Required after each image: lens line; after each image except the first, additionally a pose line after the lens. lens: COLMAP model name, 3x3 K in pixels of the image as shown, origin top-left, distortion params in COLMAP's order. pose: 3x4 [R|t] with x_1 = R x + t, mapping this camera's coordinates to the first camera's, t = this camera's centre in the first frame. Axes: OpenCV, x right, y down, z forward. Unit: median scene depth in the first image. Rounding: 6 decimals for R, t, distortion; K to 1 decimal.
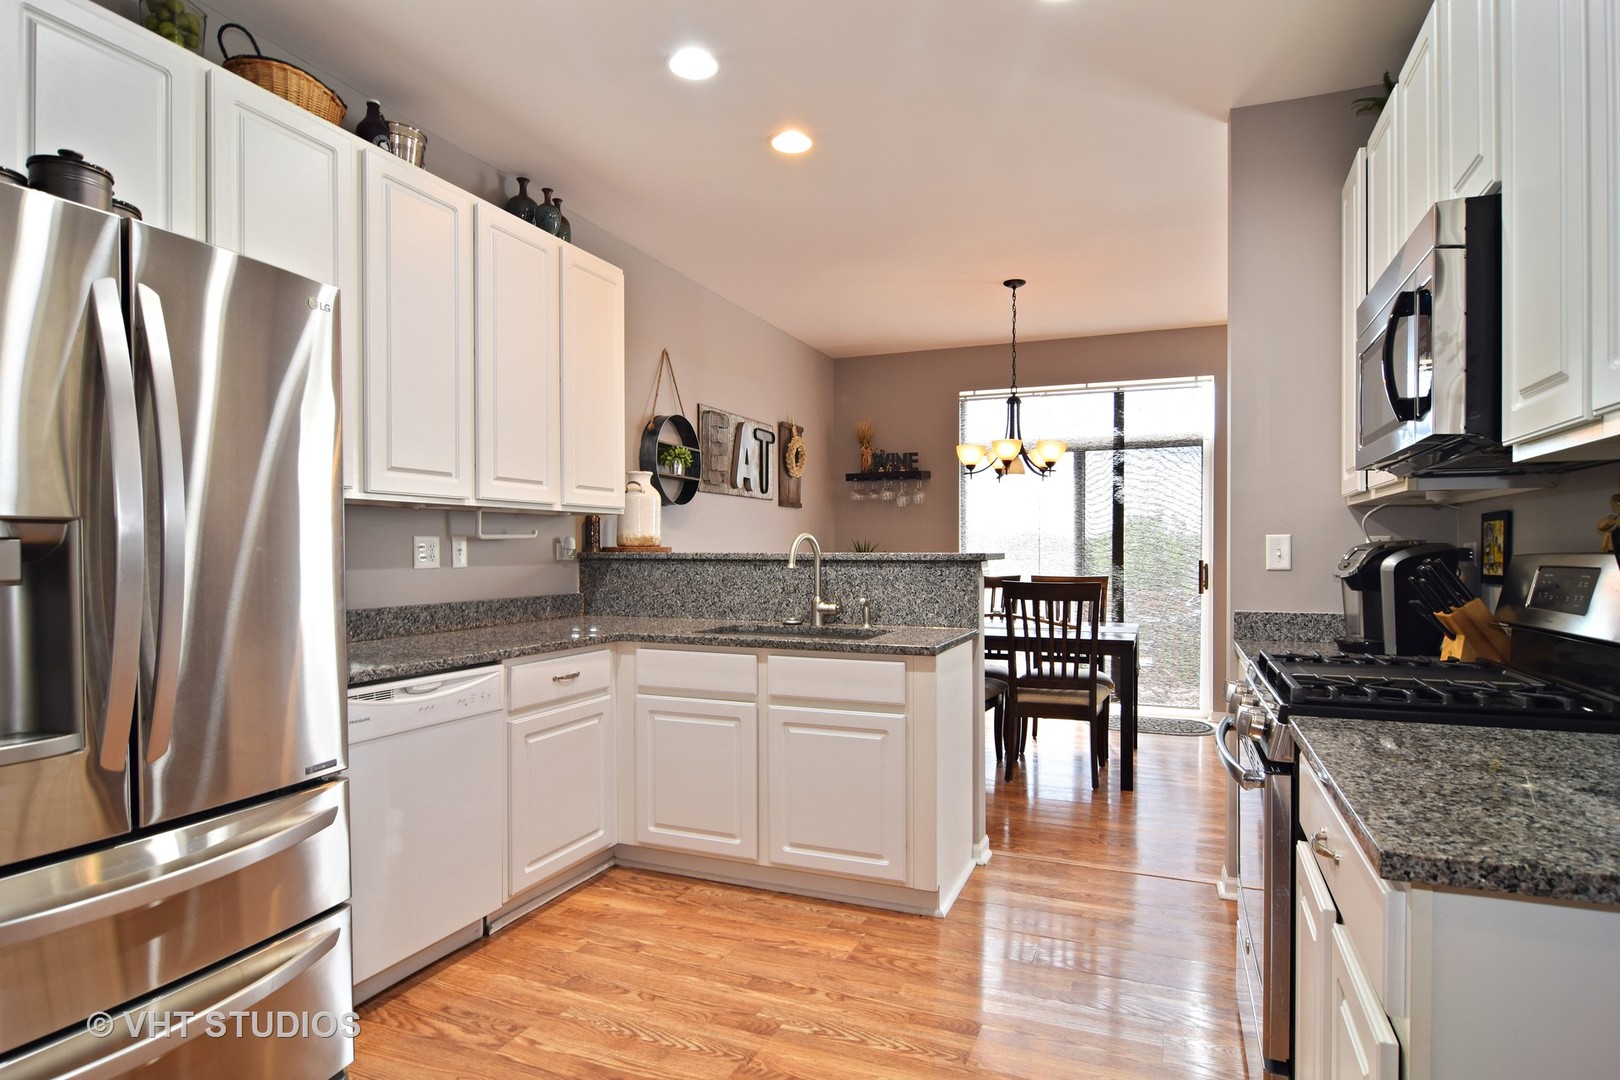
lens RADIAL K [[879.6, 0, 783.4], [0, 879.6, 545.4], [0, 0, 1]] dist [-0.030192, 0.000055]
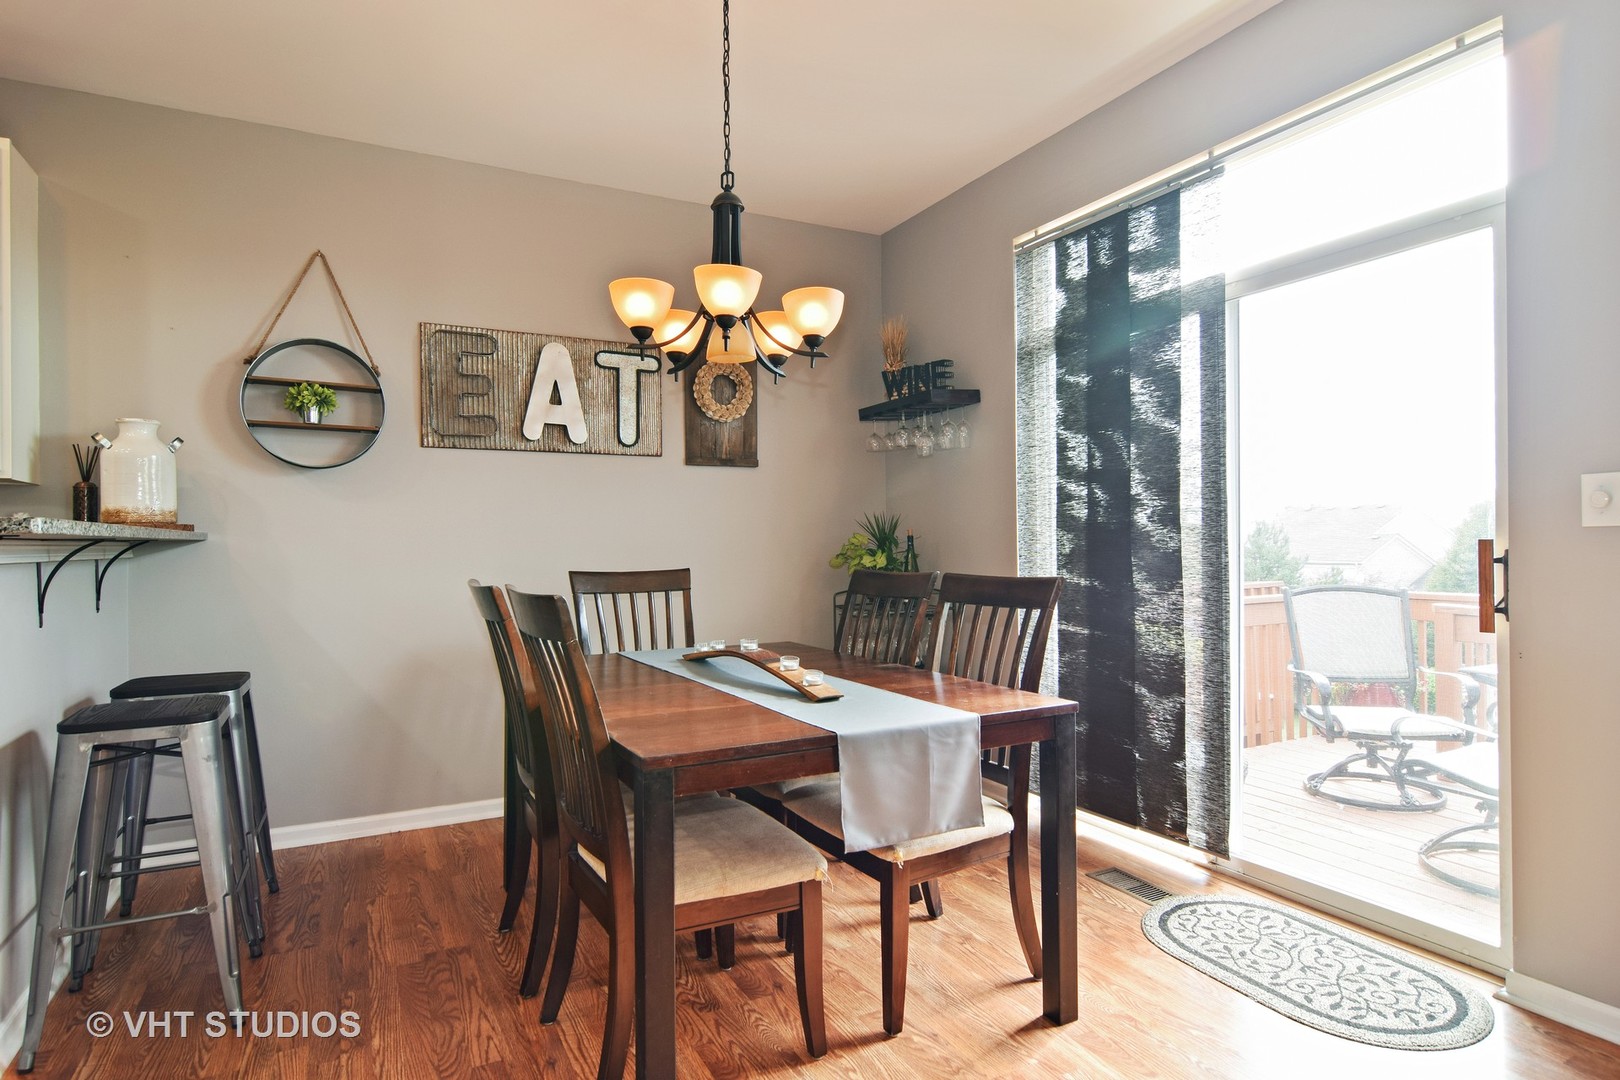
lens RADIAL K [[879.6, 0, 783.4], [0, 879.6, 545.4], [0, 0, 1]] dist [-0.030192, 0.000055]
pose [[0.766523, -0.001428, -0.642215, 0.484881], [0.009057, 0.999922, 0.008587, 0.013474], [0.642153, -0.012399, 0.766477, 0.522164]]
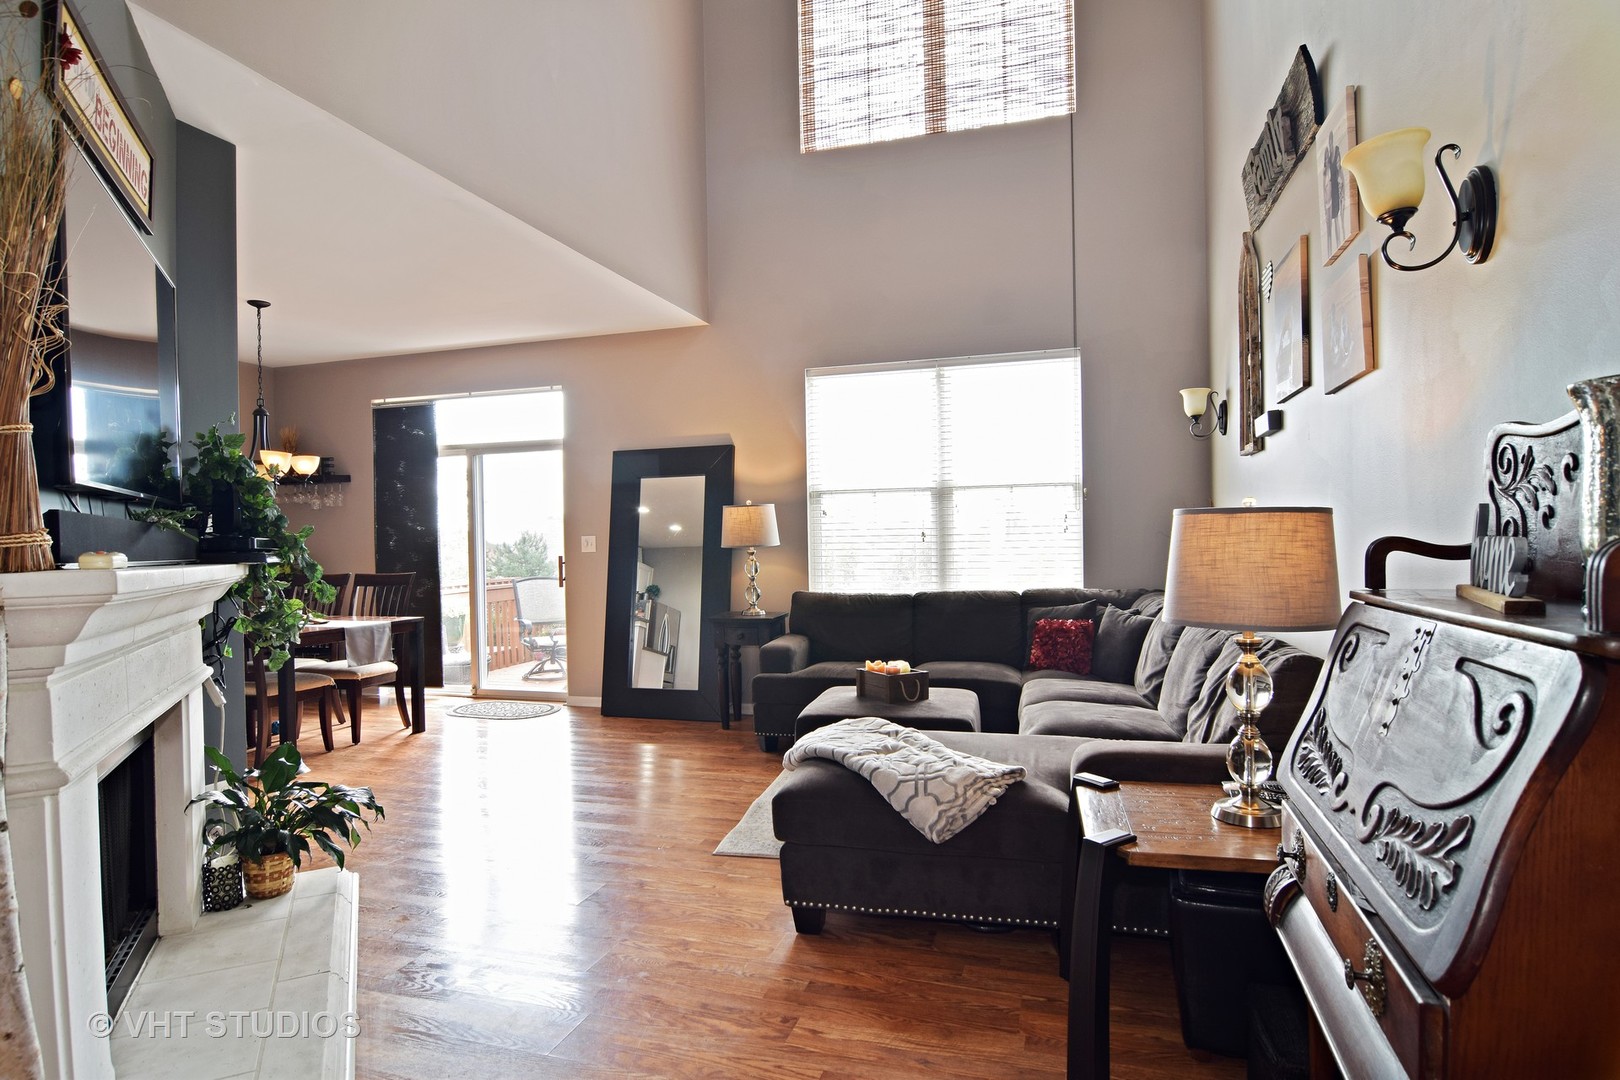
lens RADIAL K [[879.6, 0, 783.4], [0, 879.6, 545.4], [0, 0, 1]] dist [-0.030192, 0.000055]
pose [[0.996523, -0.015167, 0.081921, 0.661525], [0.014329, 0.999839, 0.010817, -0.003879], [-0.082072, -0.009606, 0.996580, -0.101356]]
